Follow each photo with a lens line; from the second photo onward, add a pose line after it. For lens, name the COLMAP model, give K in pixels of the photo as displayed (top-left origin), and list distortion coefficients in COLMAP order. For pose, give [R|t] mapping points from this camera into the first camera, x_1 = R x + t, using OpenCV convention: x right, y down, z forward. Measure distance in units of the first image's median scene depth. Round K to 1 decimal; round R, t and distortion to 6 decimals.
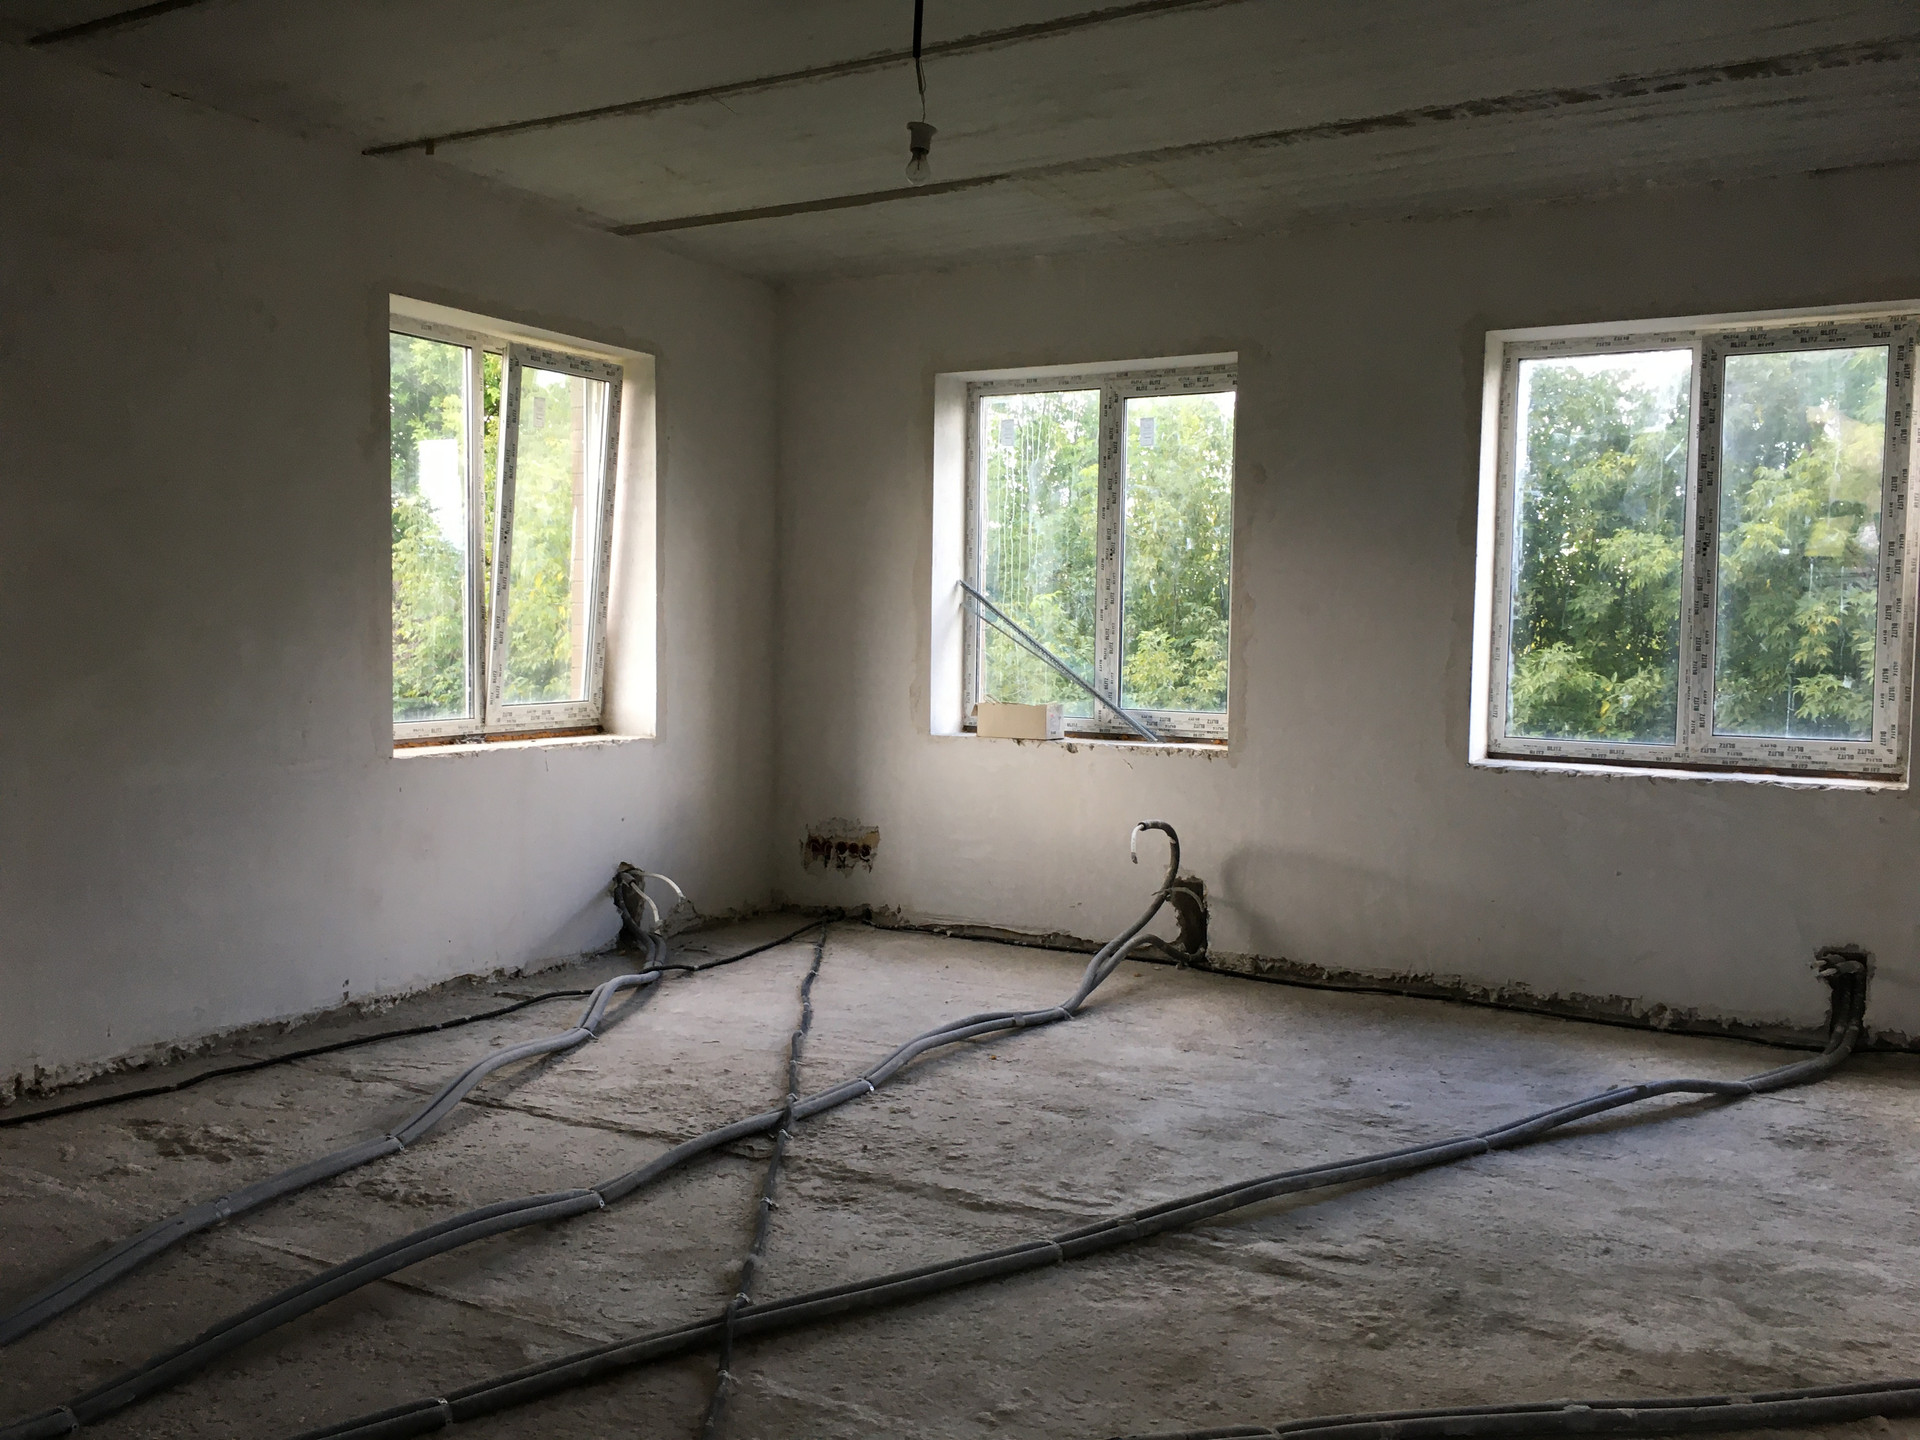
lens RADIAL K [[1631.8, 0, 966.8], [0, 1631.8, 723.0], [0, 0, 1]] dist [0.020118, -0.005319]
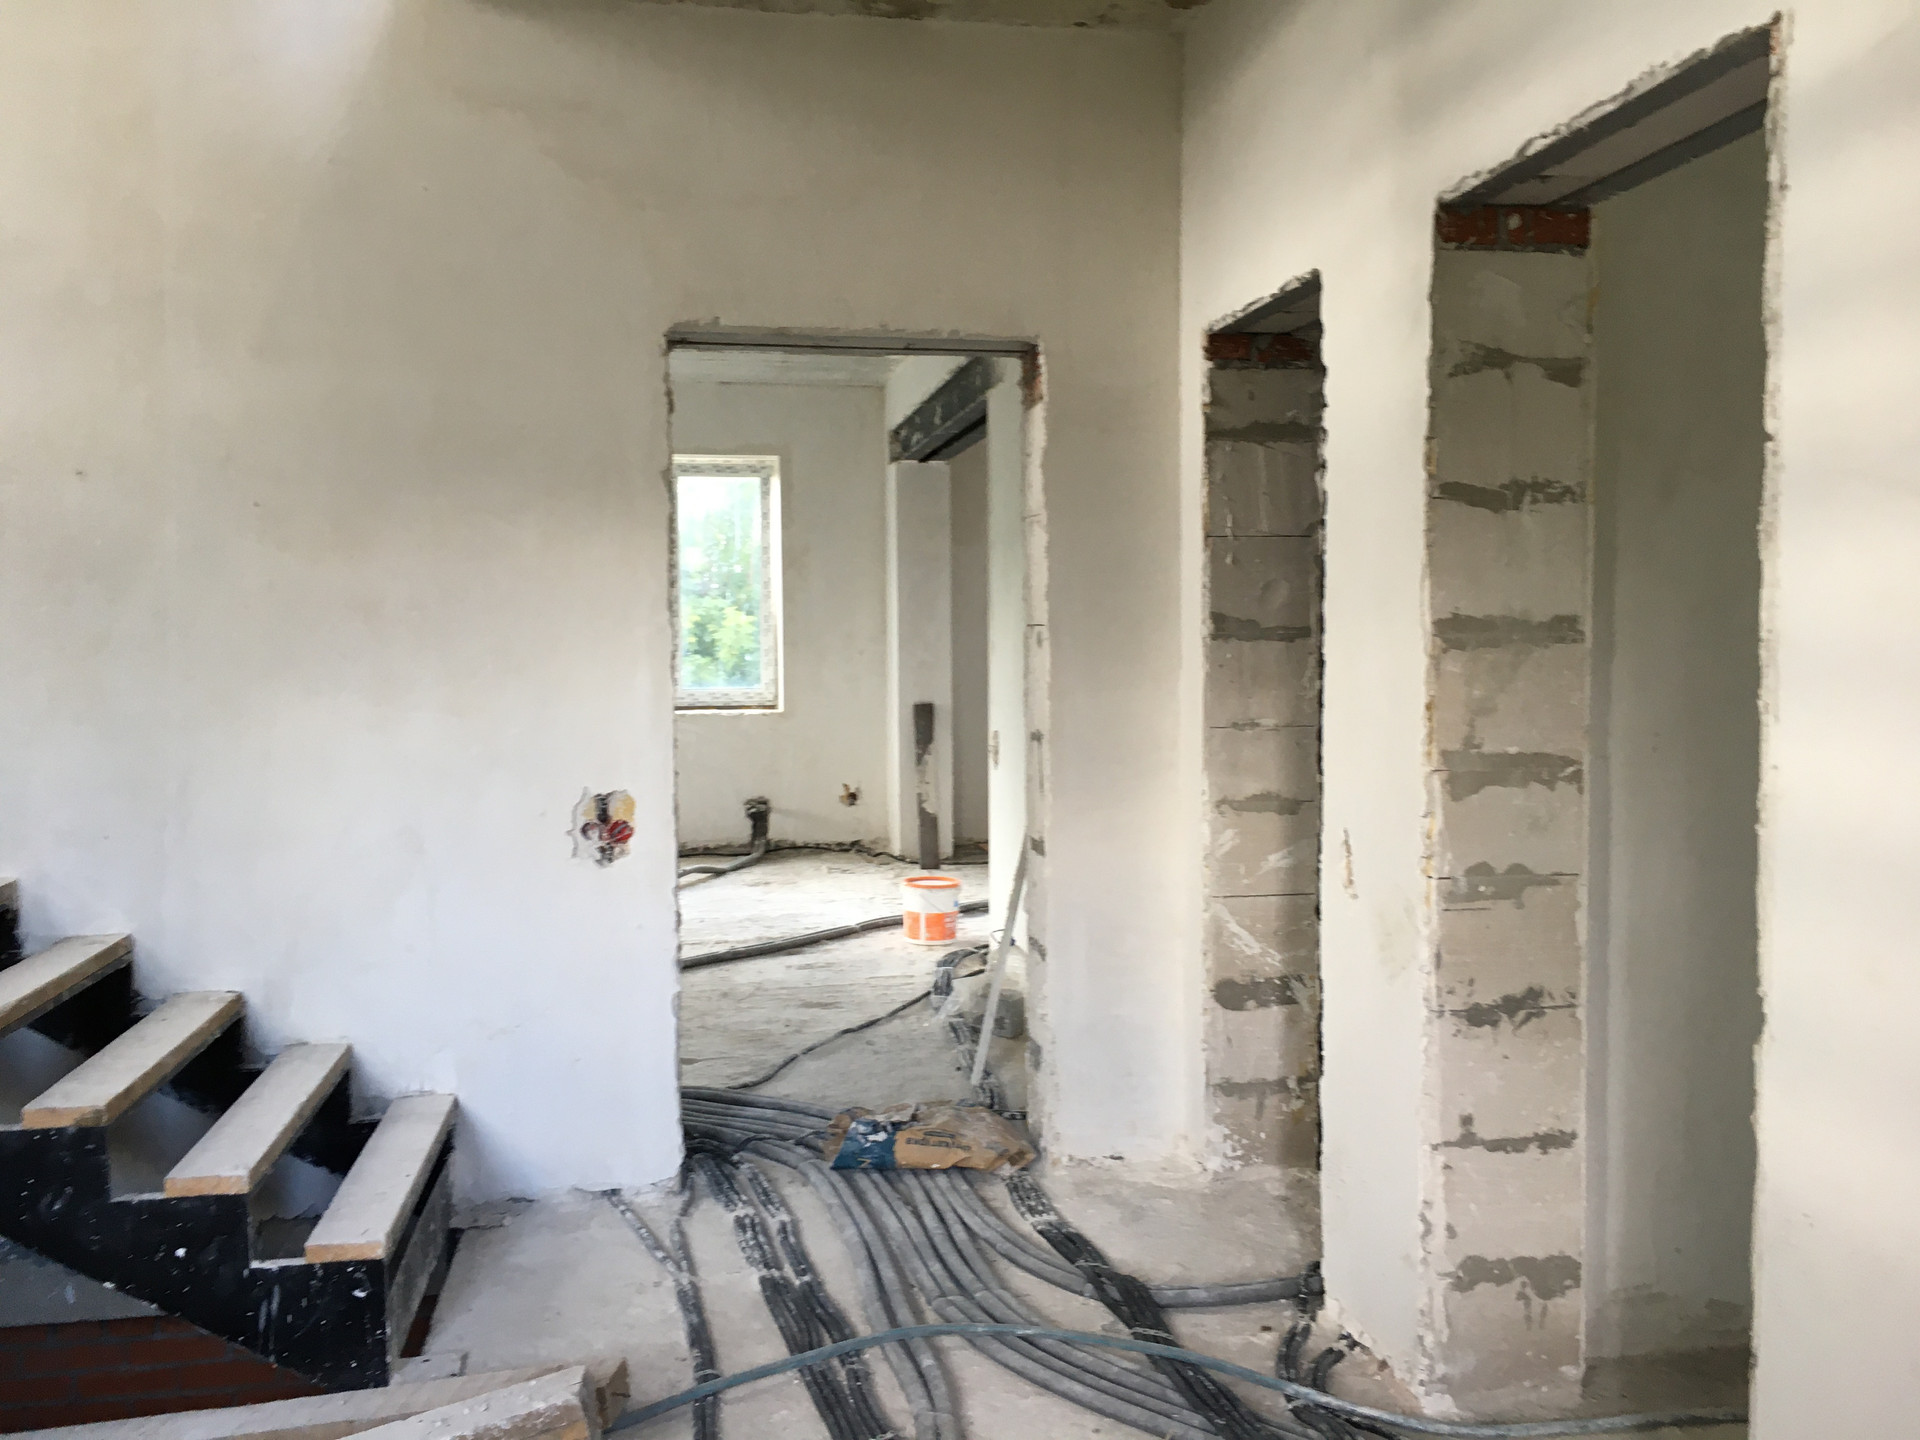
lens RADIAL K [[1631.8, 0, 959.9], [0, 1631.8, 720.0], [0, 0, 1]] dist [0.020118, -0.005319]
pose [[0.767358, -0.054119, 0.638931, -0.472104], [0.051712, 0.998409, 0.022462, 0.017417], [-0.639130, 0.015804, 0.768936, -0.580059]]
